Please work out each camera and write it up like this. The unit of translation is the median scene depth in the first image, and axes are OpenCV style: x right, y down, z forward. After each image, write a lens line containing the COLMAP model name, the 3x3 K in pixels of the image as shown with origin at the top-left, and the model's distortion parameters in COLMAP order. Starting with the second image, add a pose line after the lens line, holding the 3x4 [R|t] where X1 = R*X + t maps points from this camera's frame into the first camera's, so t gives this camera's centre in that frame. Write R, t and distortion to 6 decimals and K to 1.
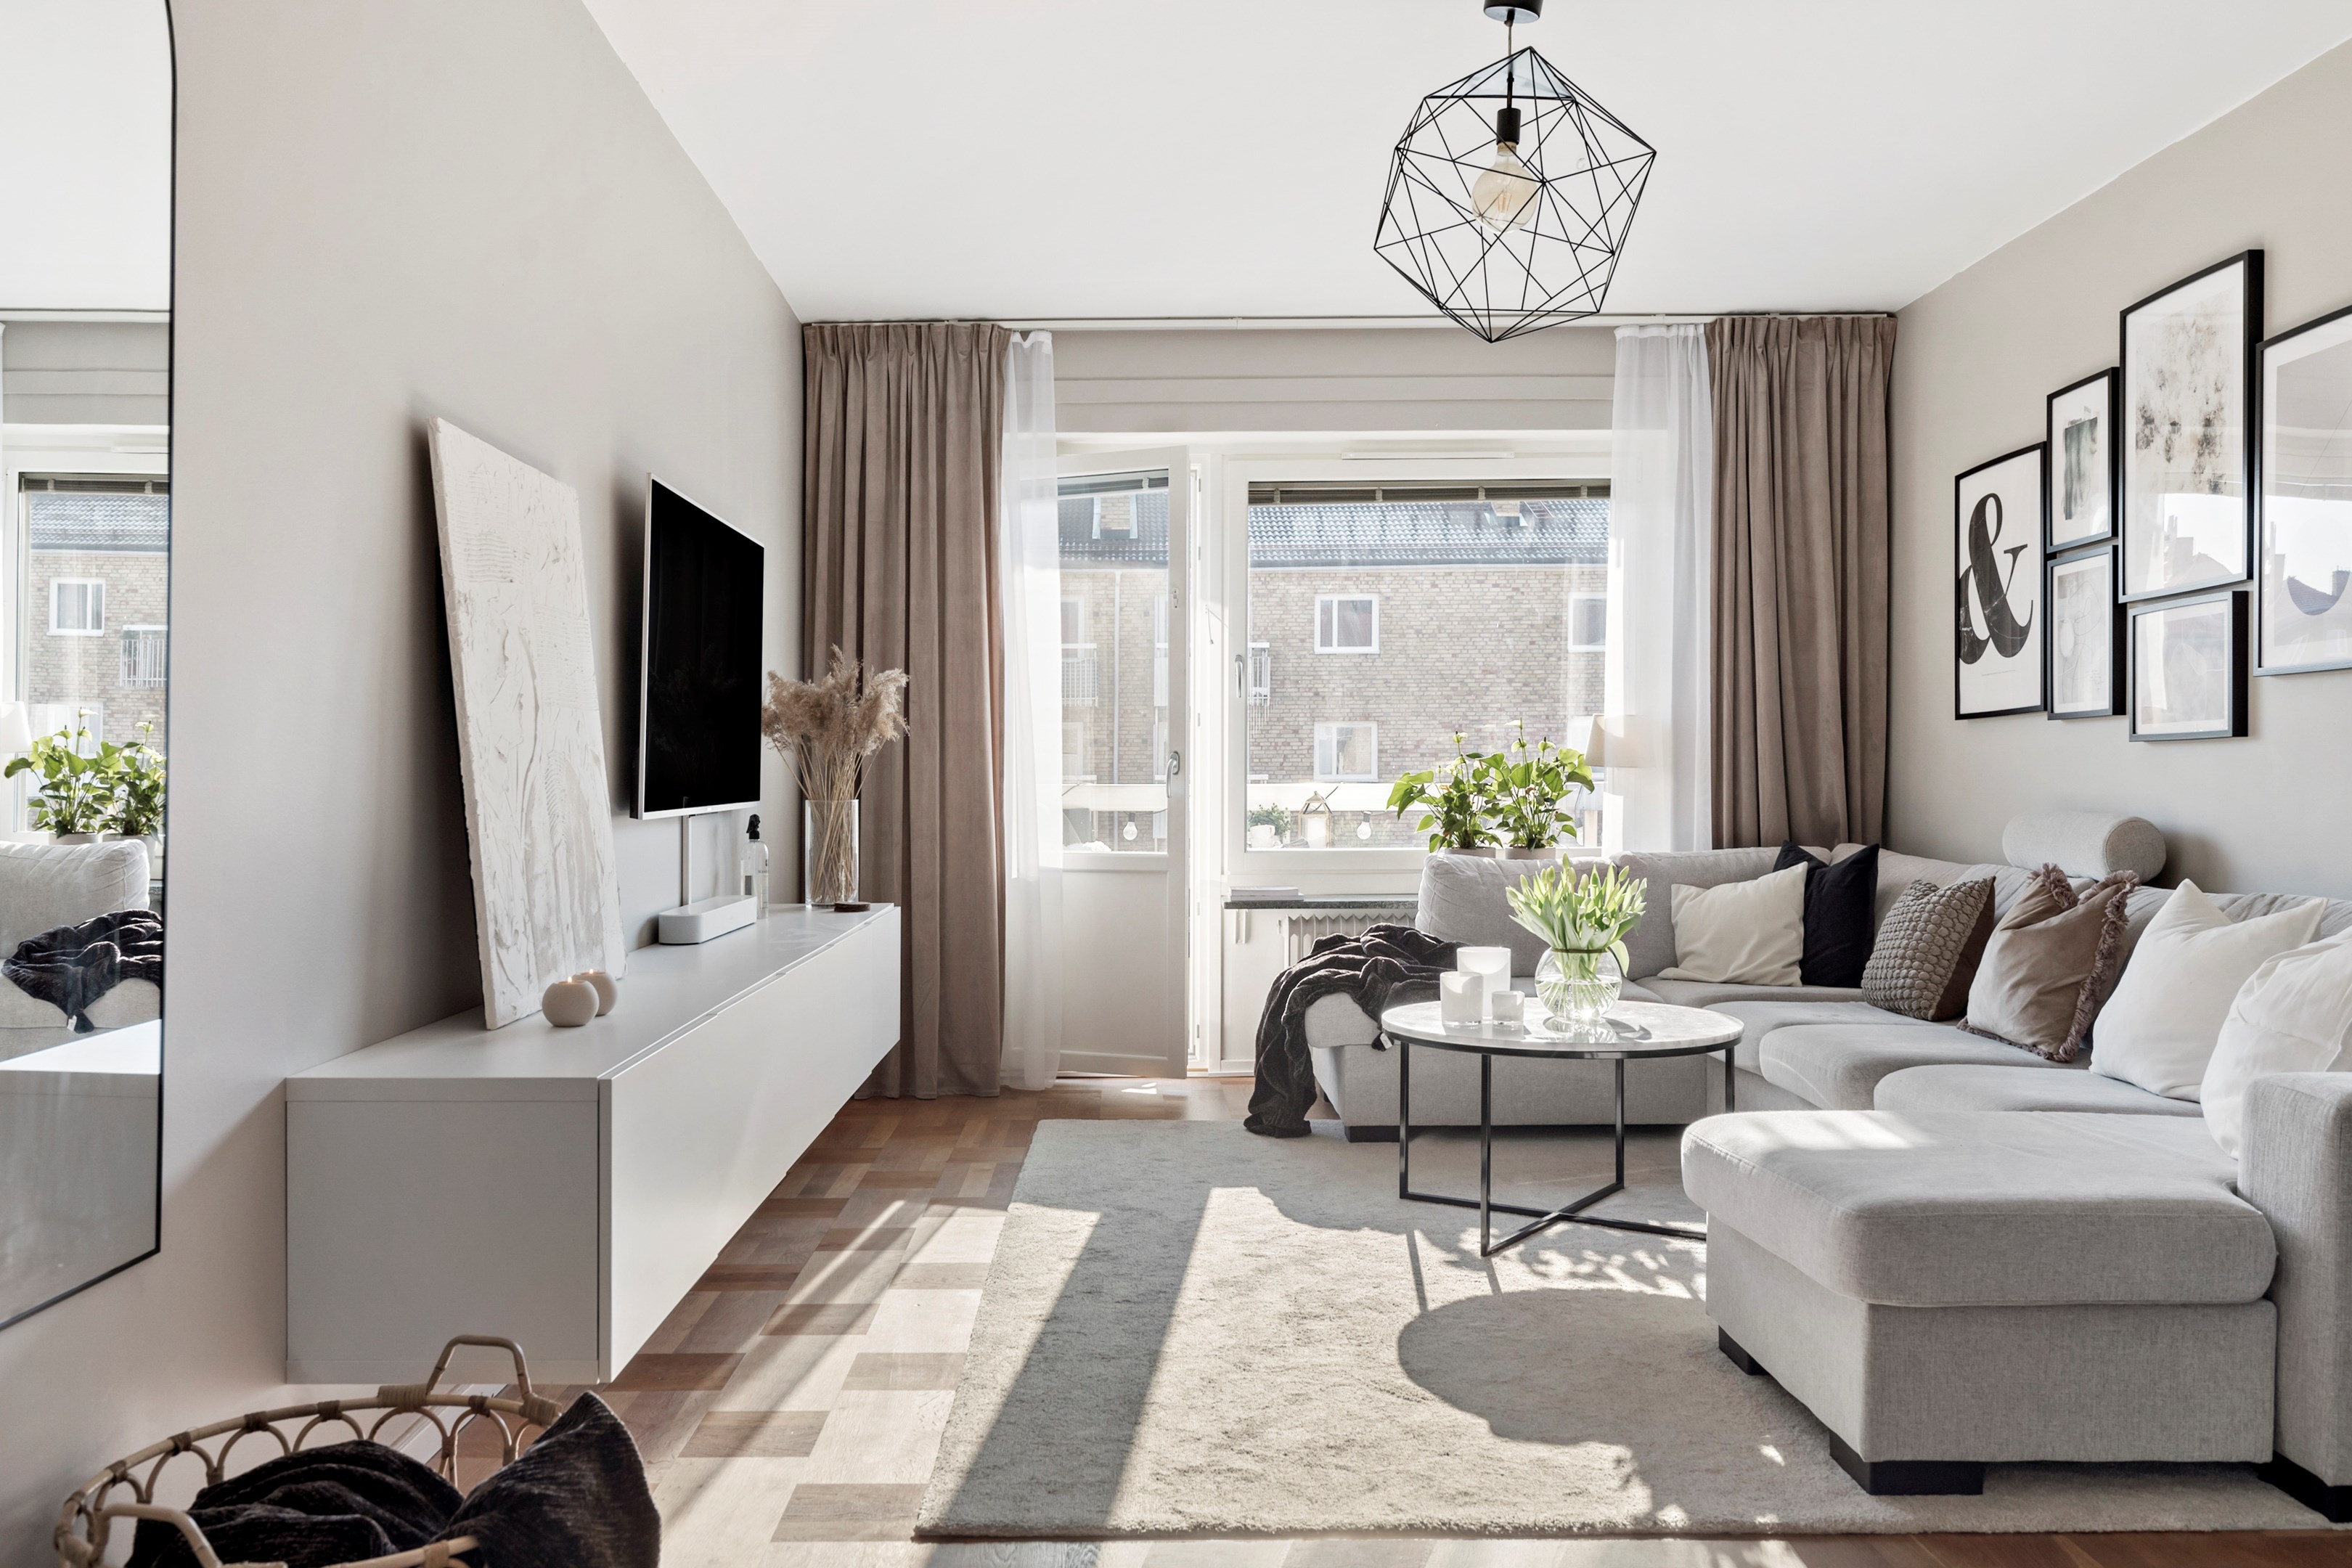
lens RADIAL K [[1856.0, 0, 1171.8], [0, 1856.0, 834.1], [0, 0, 1]] dist [-0.002387, 0.006511]
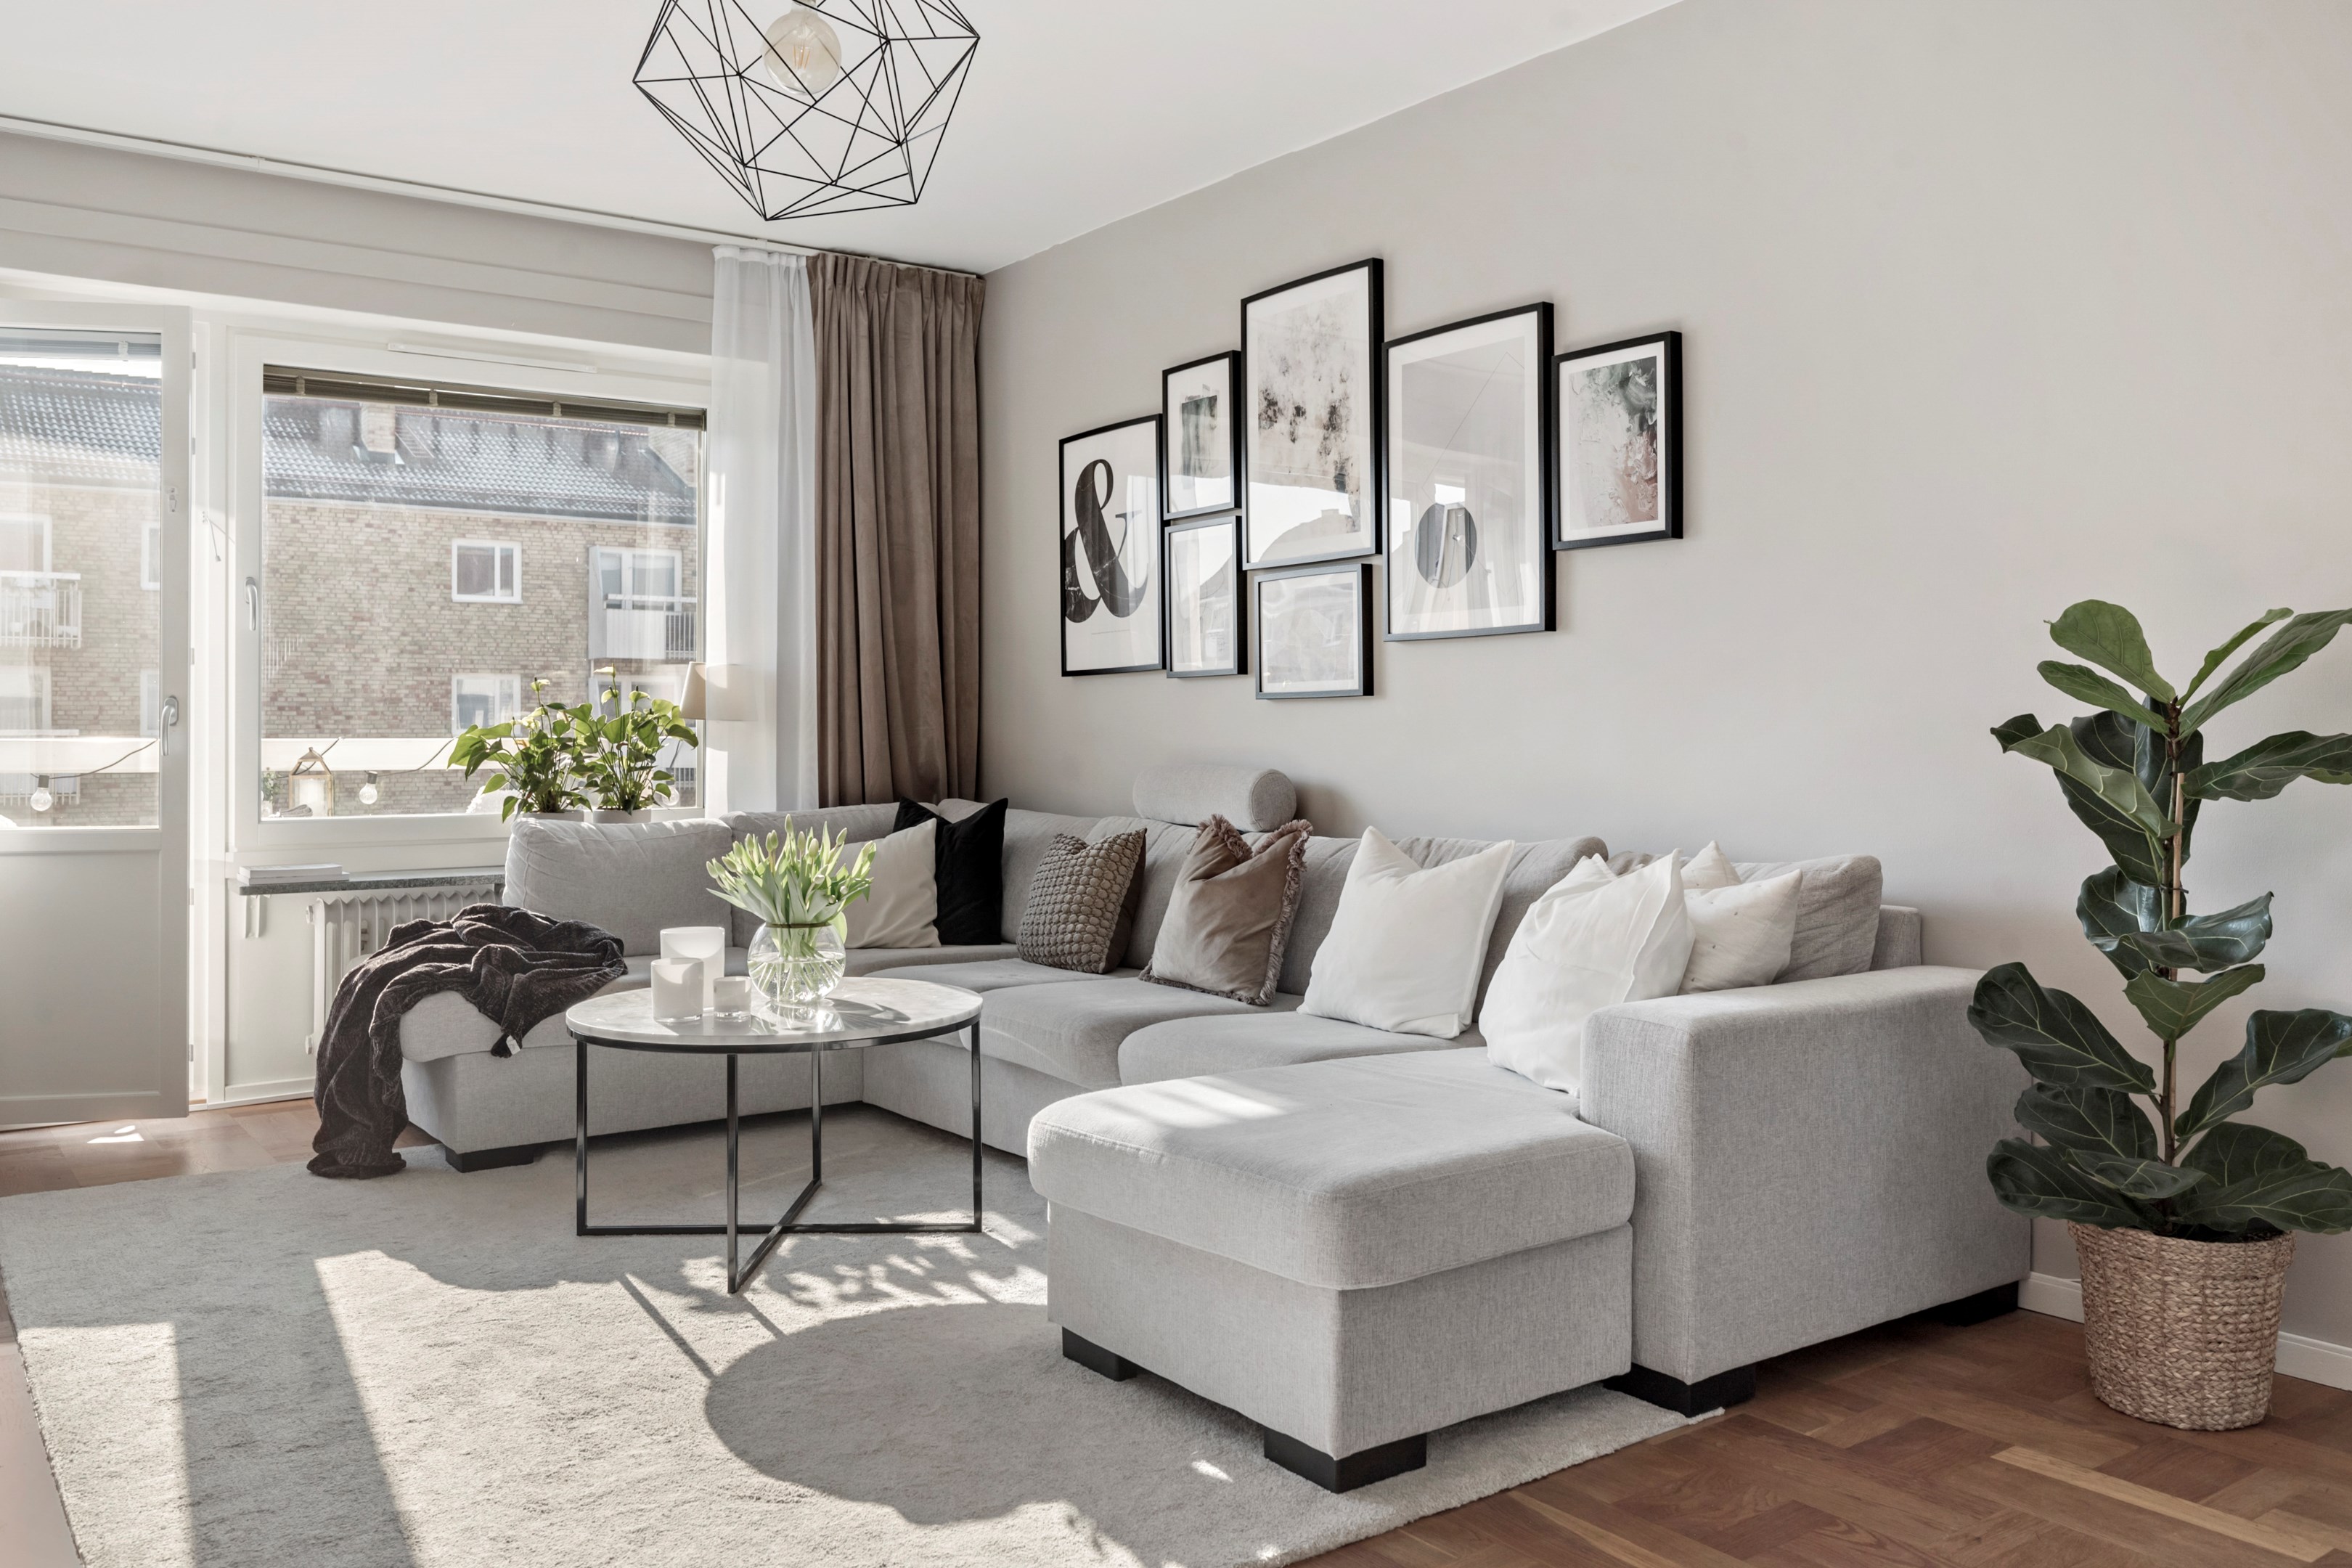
lens RADIAL K [[1825.3, 0, 1230.8], [0, 1825.3, 743.7], [0, 0, 1]] dist [-0.004963, 0.008326]
pose [[0.807025, -0.000154, 0.590517, -0.116191], [0.015391, 0.999666, -0.020773, -0.002294], [-0.590316, 0.025853, 0.806758, 0.154555]]
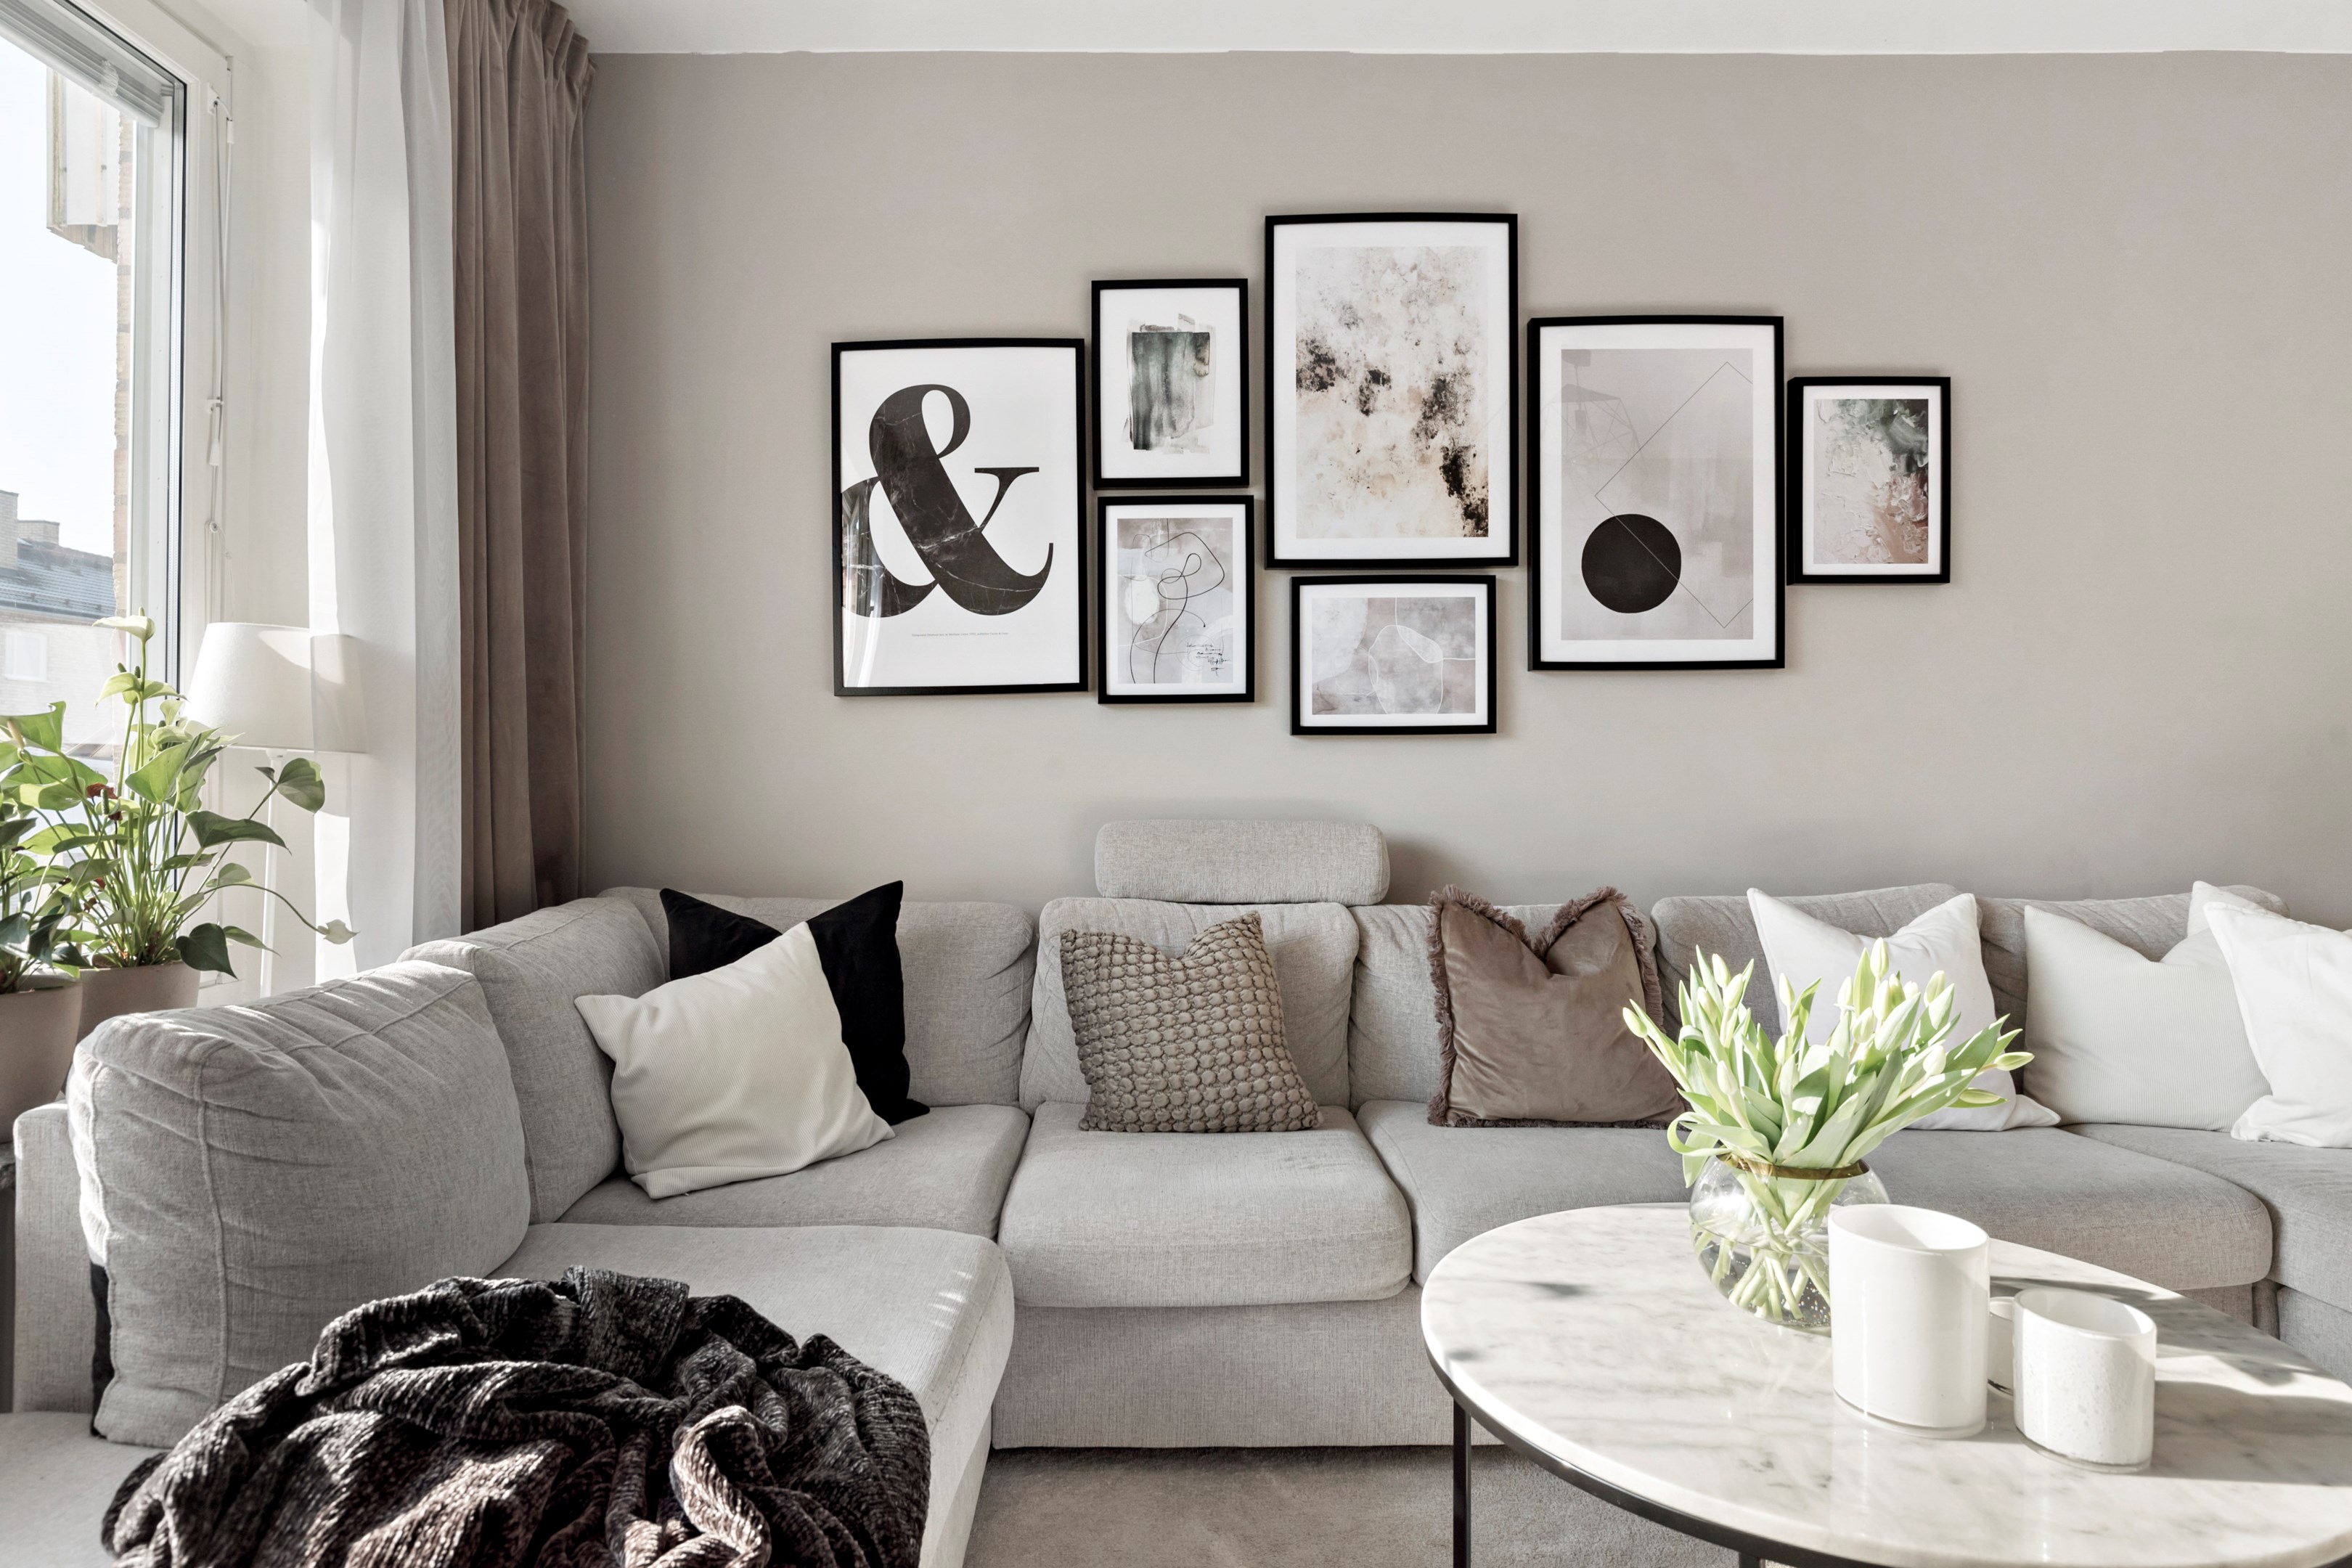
lens RADIAL K [[1405.8, 0, 1176.0], [0, 1405.8, 784.0], [0, 0, 1]] dist [-0.002692, -0.000270]
pose [[0.026140, -0.002300, 0.999656, -0.117166], [0.031460, 0.999504, 0.001477, -0.029212], [-0.999163, 0.031411, 0.026200, 1.014169]]
